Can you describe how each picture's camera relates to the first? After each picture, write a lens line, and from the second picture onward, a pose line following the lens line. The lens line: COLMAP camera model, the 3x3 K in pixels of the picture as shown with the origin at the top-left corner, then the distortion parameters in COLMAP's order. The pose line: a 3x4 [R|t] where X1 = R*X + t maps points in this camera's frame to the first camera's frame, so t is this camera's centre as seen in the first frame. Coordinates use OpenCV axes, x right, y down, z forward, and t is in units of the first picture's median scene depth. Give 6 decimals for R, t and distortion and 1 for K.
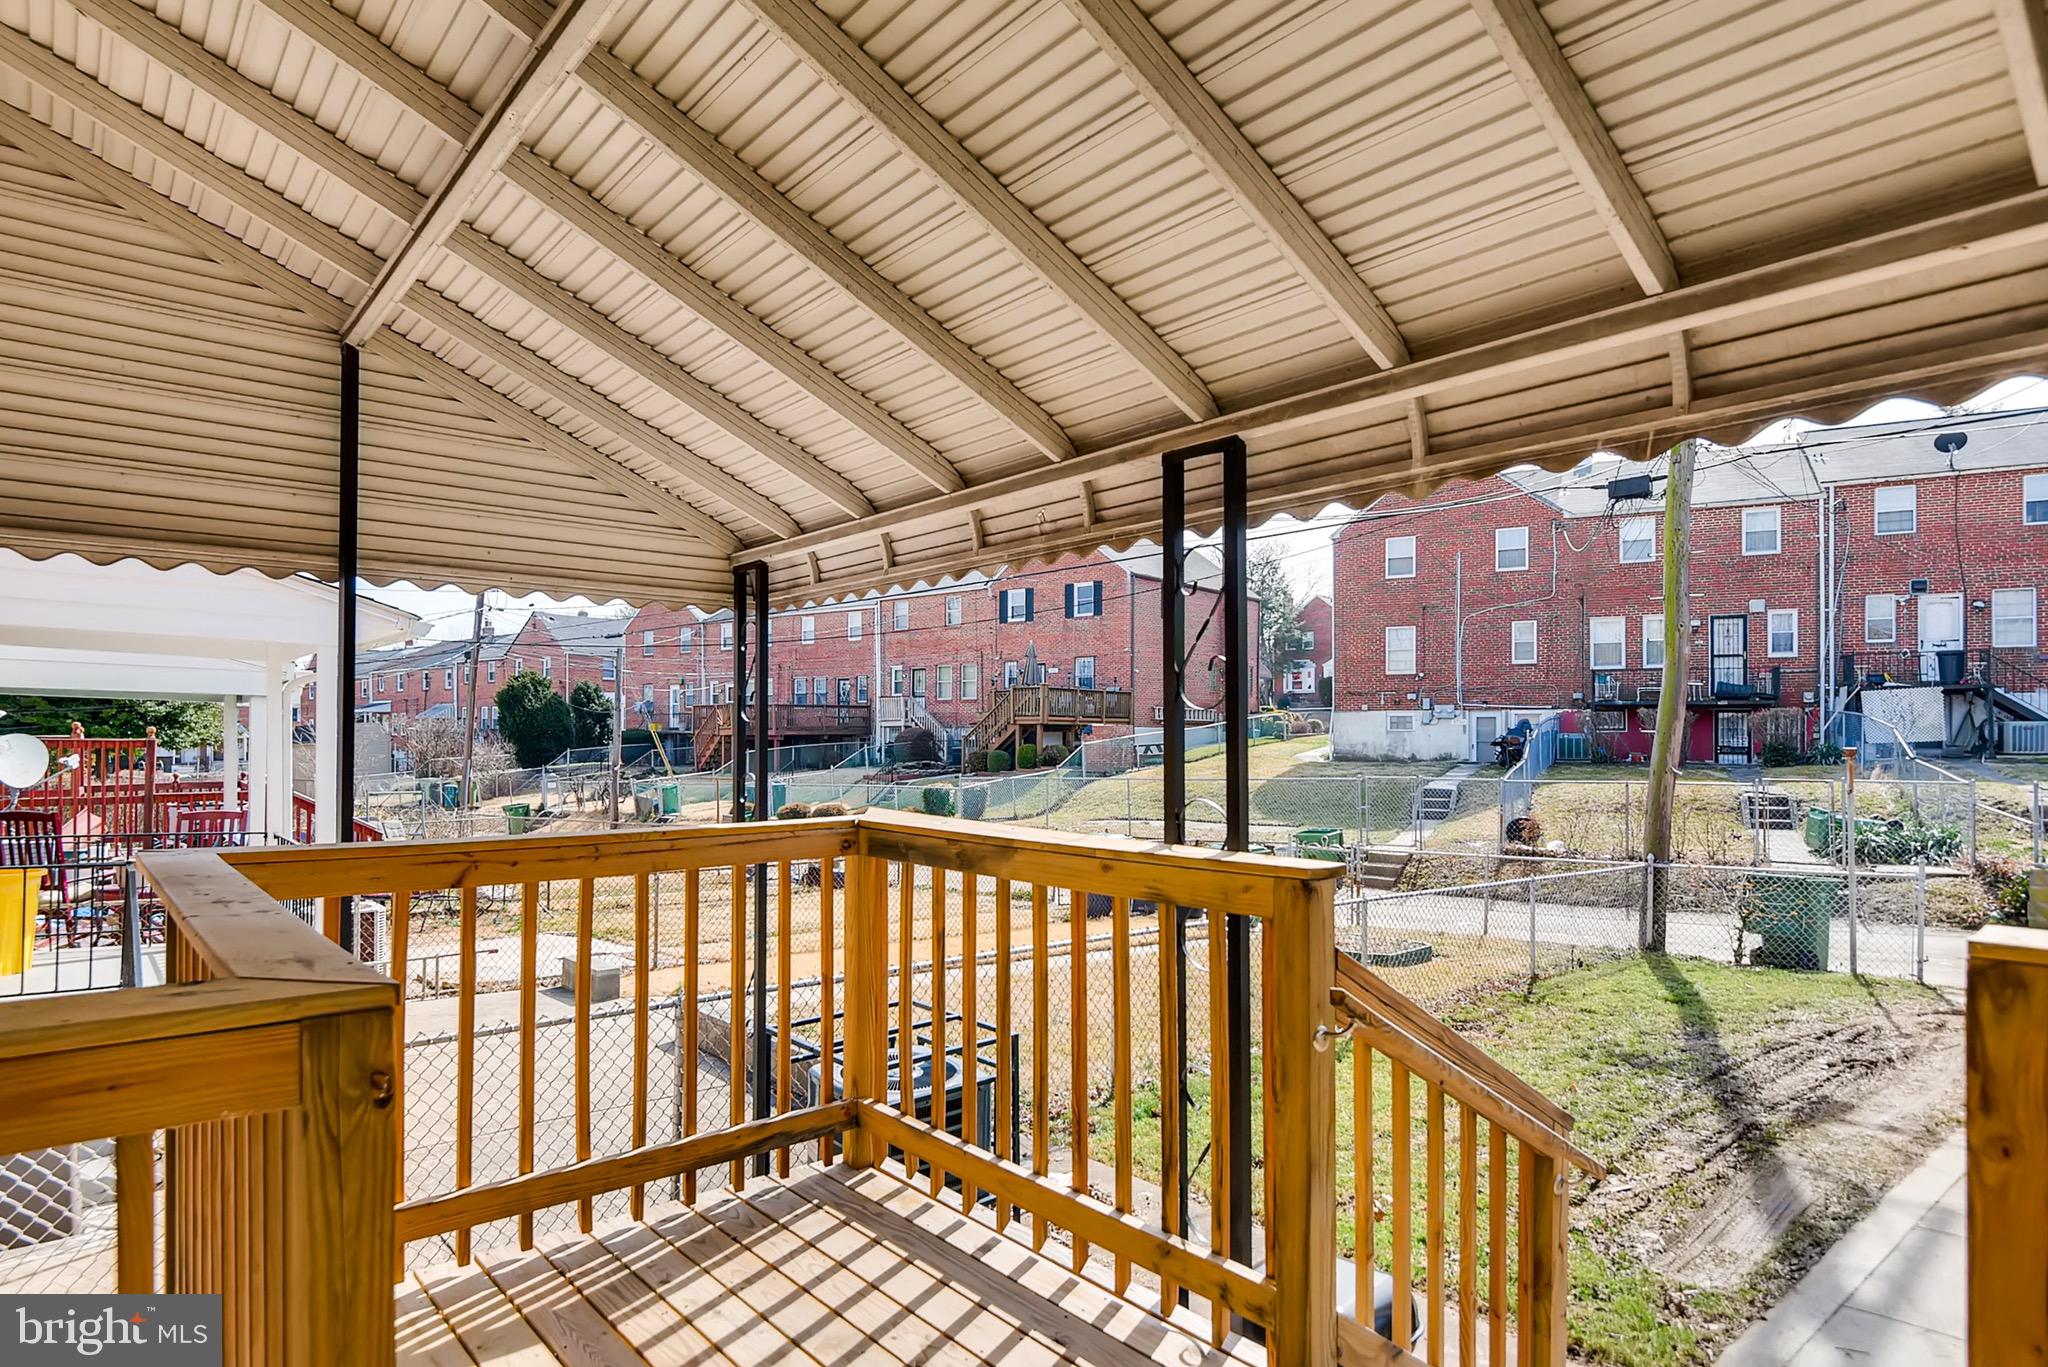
lens RADIAL K [[1146.7, 0, 942.8], [0, 1146.7, 711.8], [0, 0, 1]] dist [0.020442, -0.008947]
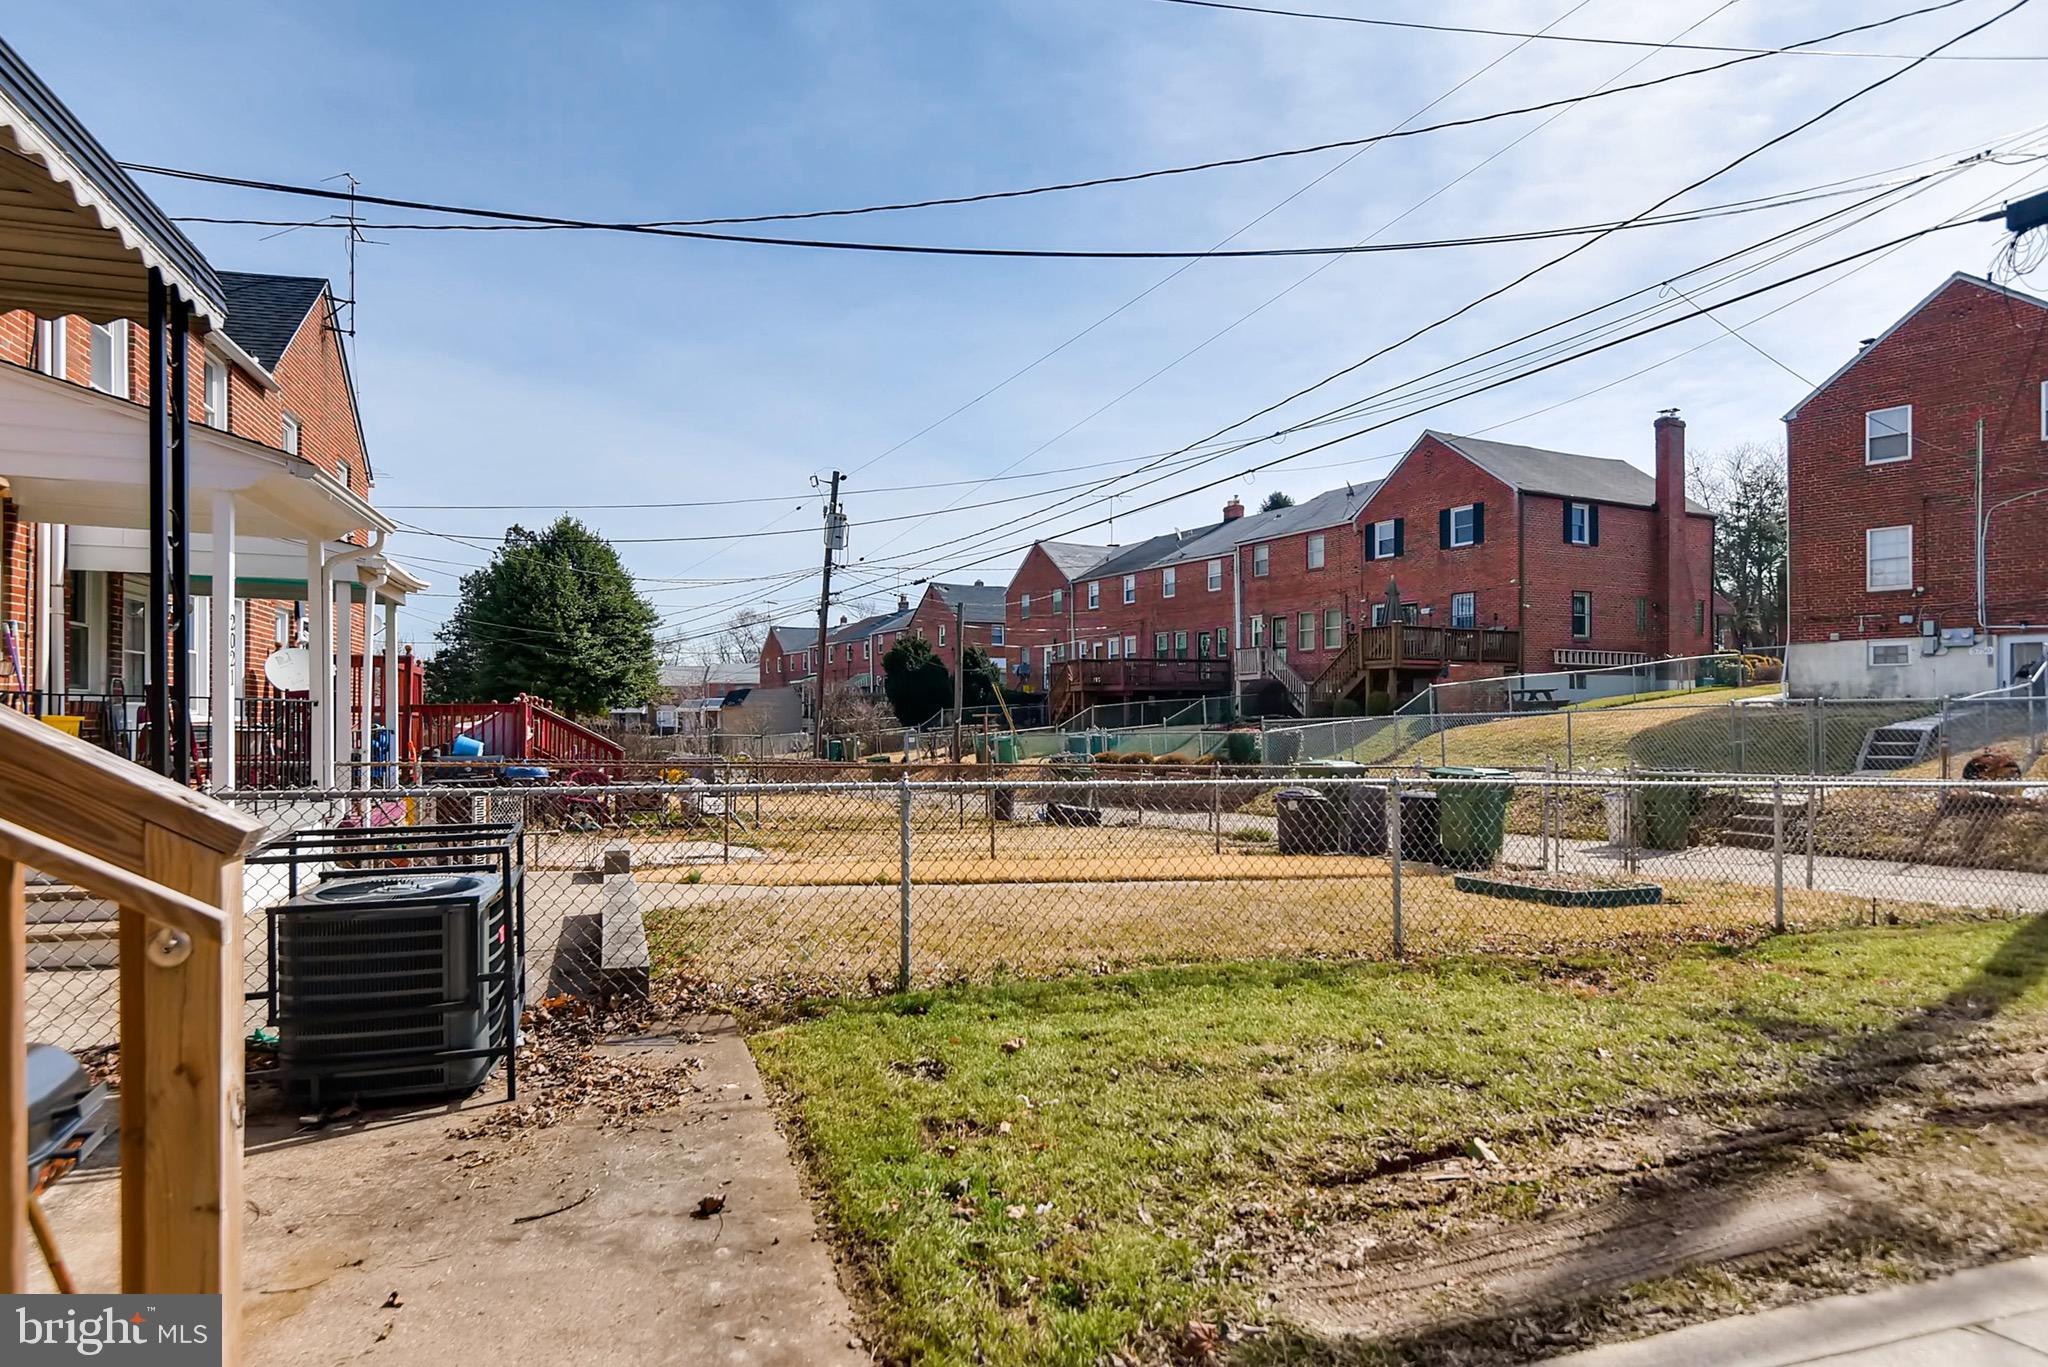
lens RADIAL K [[1146.7, 0, 1023.1], [0, 1146.7, 701.4], [0, 0, 1]] dist [0.020442, -0.008947]
pose [[0.929831, -0.007714, -0.367905, 0.134990], [0.005032, 0.999953, -0.008248, 0.038692], [0.367951, 0.005818, 0.929827, 0.082955]]
